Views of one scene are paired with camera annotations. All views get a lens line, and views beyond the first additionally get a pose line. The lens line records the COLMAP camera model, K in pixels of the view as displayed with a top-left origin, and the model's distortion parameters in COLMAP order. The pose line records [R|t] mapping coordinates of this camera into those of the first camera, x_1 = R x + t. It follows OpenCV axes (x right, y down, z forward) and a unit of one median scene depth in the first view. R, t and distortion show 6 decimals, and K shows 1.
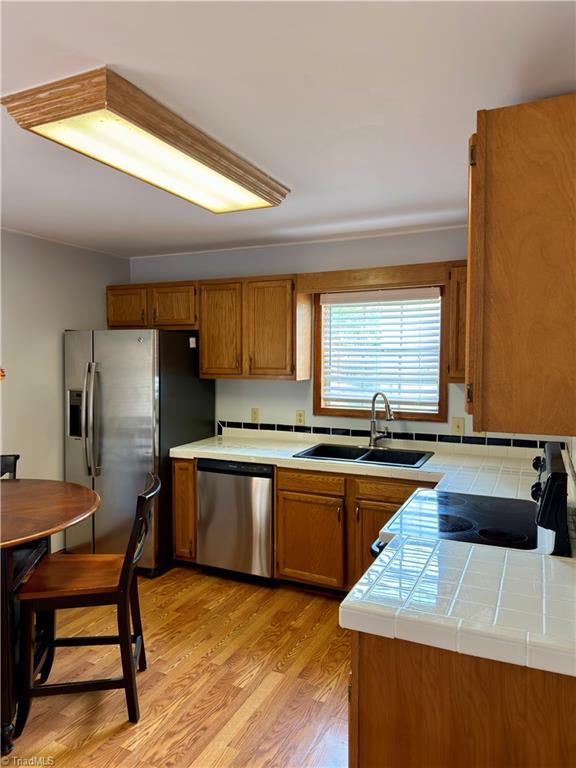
lens RADIAL K [[542.3, 0, 286.5], [0, 542.3, 383.7], [0, 0, 1]] dist [0.079593, -0.095514]
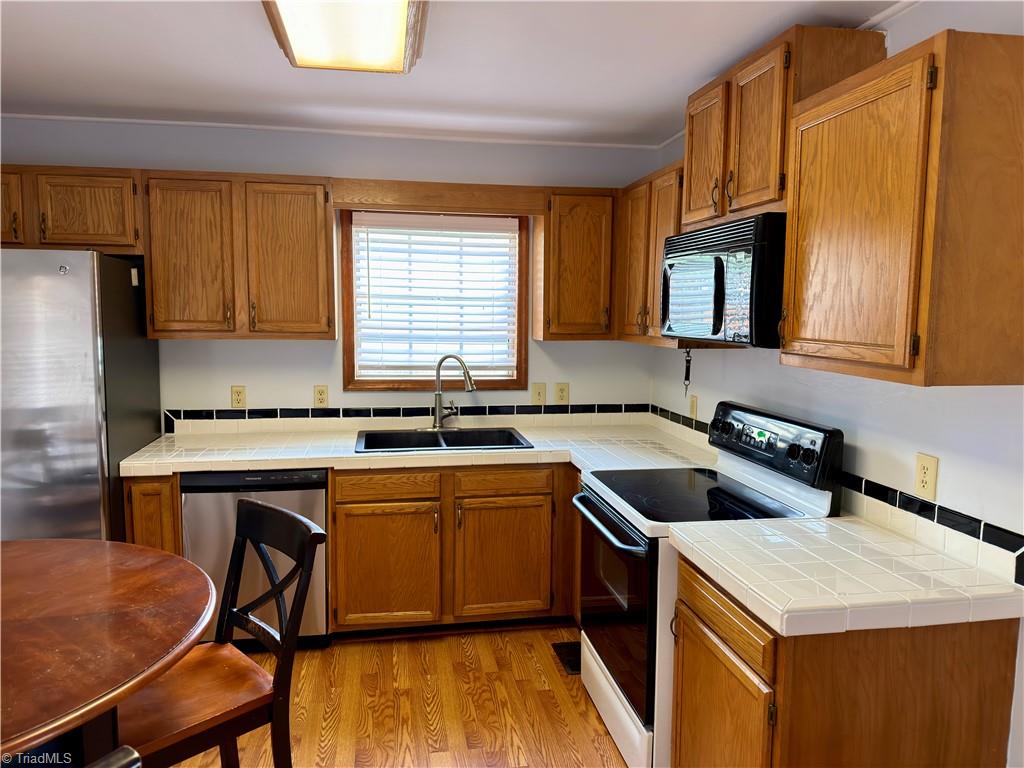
lens RADIAL K [[723.0, 0, 511.0], [0, 723.0, 385.4], [0, 0, 1]] dist [0.079593, -0.095514]
pose [[0.821732, -0.049539, 0.567717, -0.336103], [0.018535, 0.998011, 0.060258, -0.000485], [-0.569573, -0.038993, 0.821015, 0.143053]]
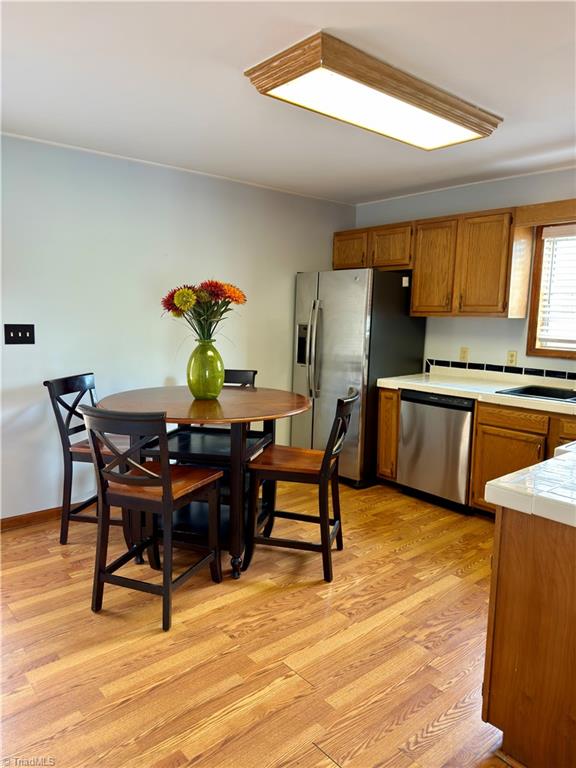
lens RADIAL K [[542.3, 0, 283.5], [0, 542.3, 384.1], [0, 0, 1]] dist [0.079593, -0.095514]
pose [[0.909996, 0.072087, -0.408301, 0.067028], [-0.039317, 0.995335, 0.088104, 0.044146], [0.412748, -0.064121, 0.908586, -0.086437]]
